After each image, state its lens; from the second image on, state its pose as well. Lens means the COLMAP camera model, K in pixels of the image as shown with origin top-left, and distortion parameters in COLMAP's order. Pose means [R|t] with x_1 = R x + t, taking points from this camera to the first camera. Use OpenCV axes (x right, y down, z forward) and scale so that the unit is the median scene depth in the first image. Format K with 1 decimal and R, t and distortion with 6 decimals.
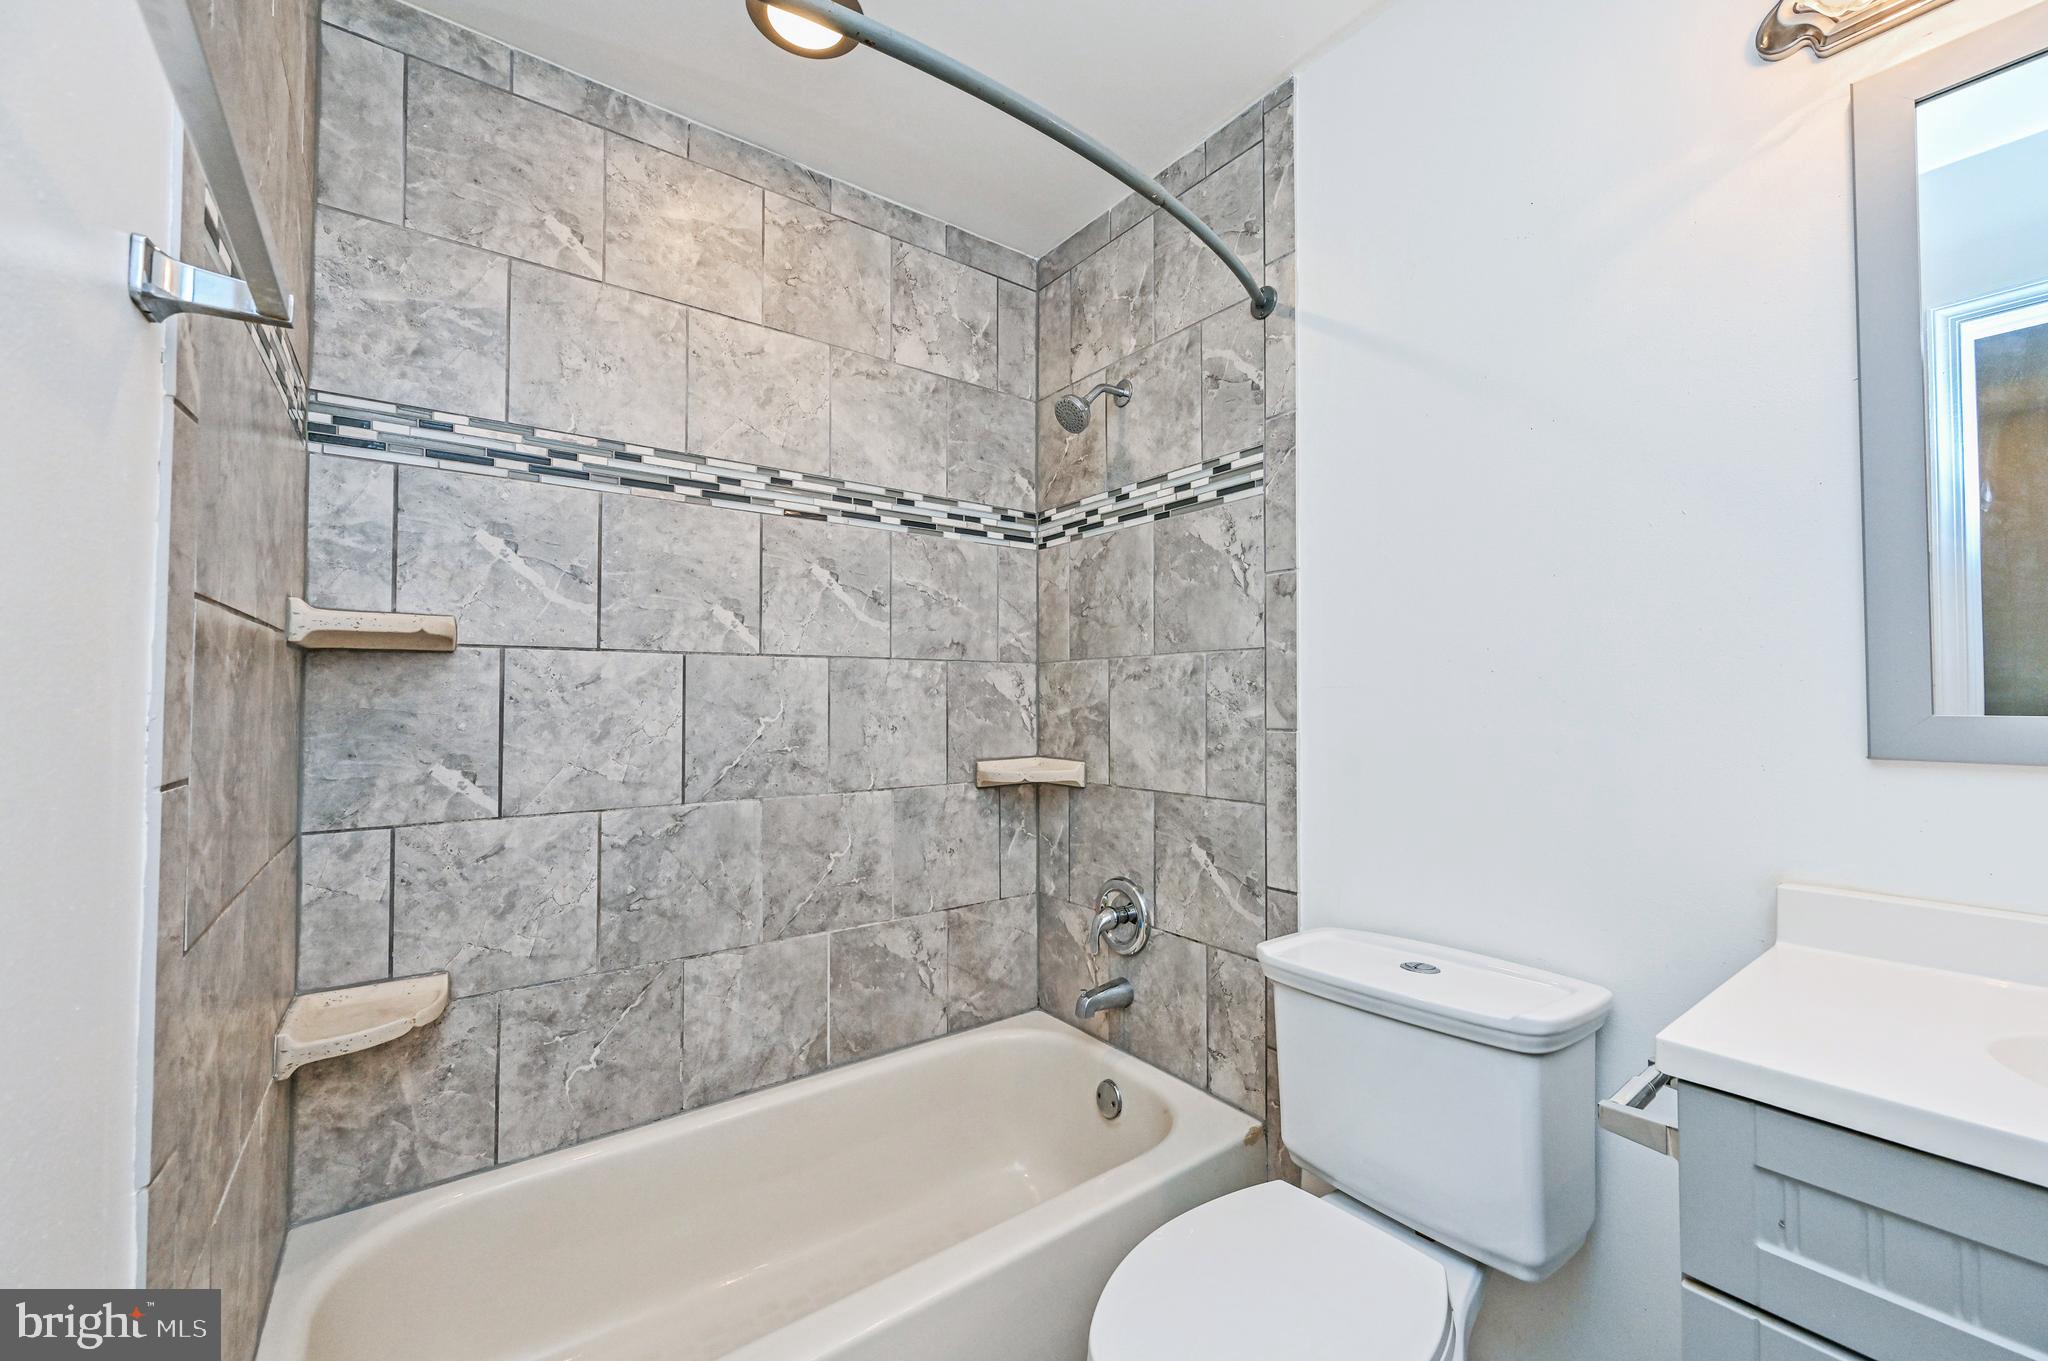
lens RADIAL K [[817.4, 0, 1041.1], [0, 817.4, 676.3], [0, 0, 1]] dist [-0.004363, 0.000664]
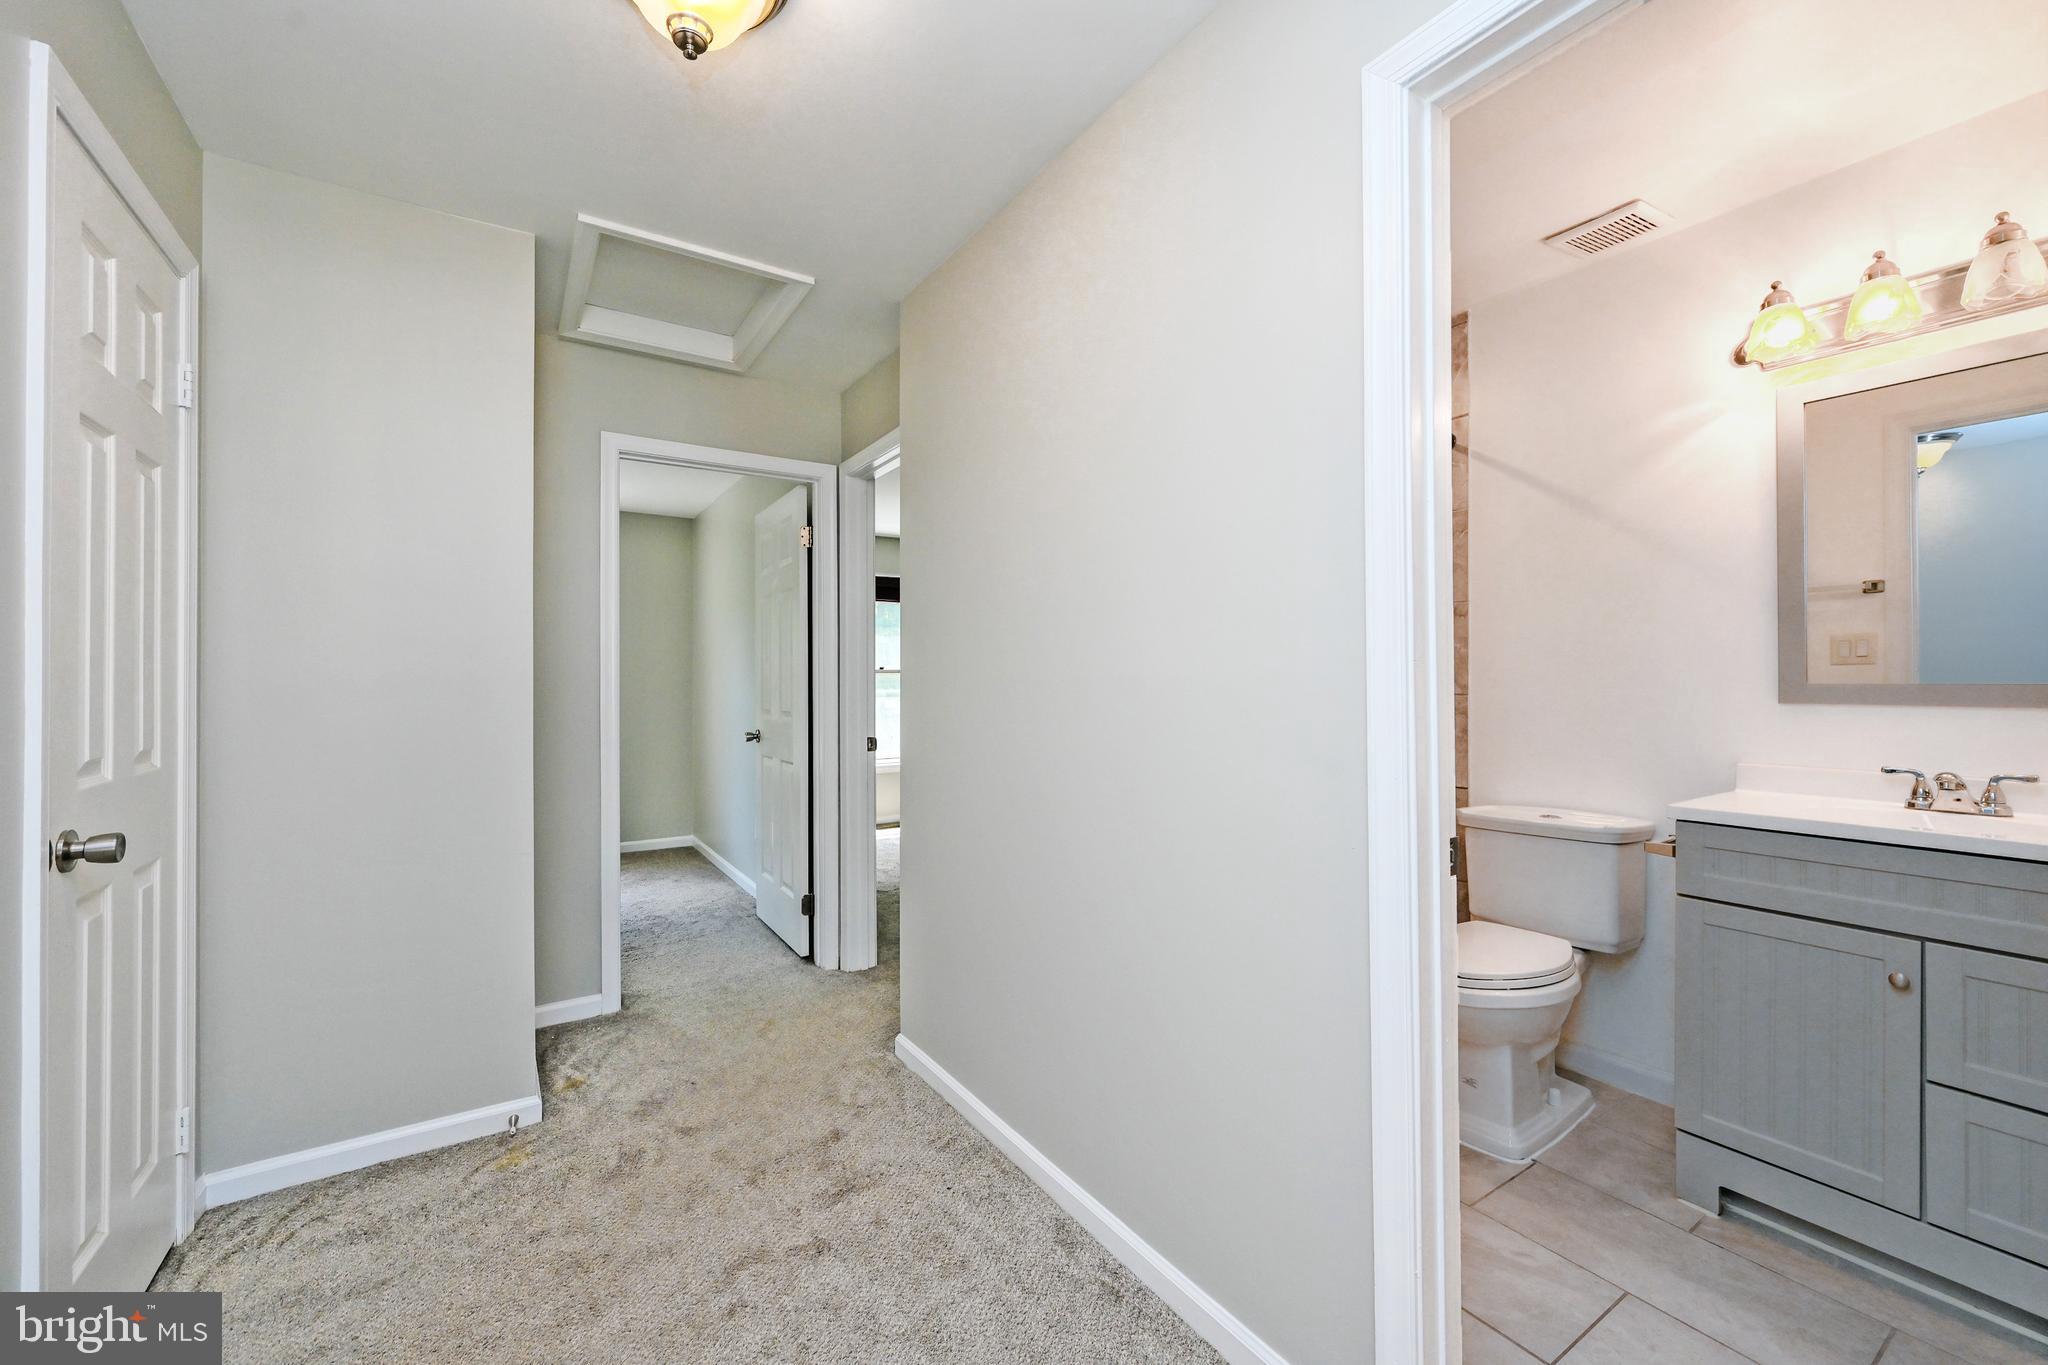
lens RADIAL K [[811.9, 0, 1028.3], [0, 811.9, 678.9], [0, 0, 1]] dist [0.003712, -0.000347]
pose [[0.997913, -0.002972, -0.064505, -0.440576], [0.004607, 0.999671, 0.025220, -0.013444], [0.064409, -0.025465, 0.997599, -0.679417]]
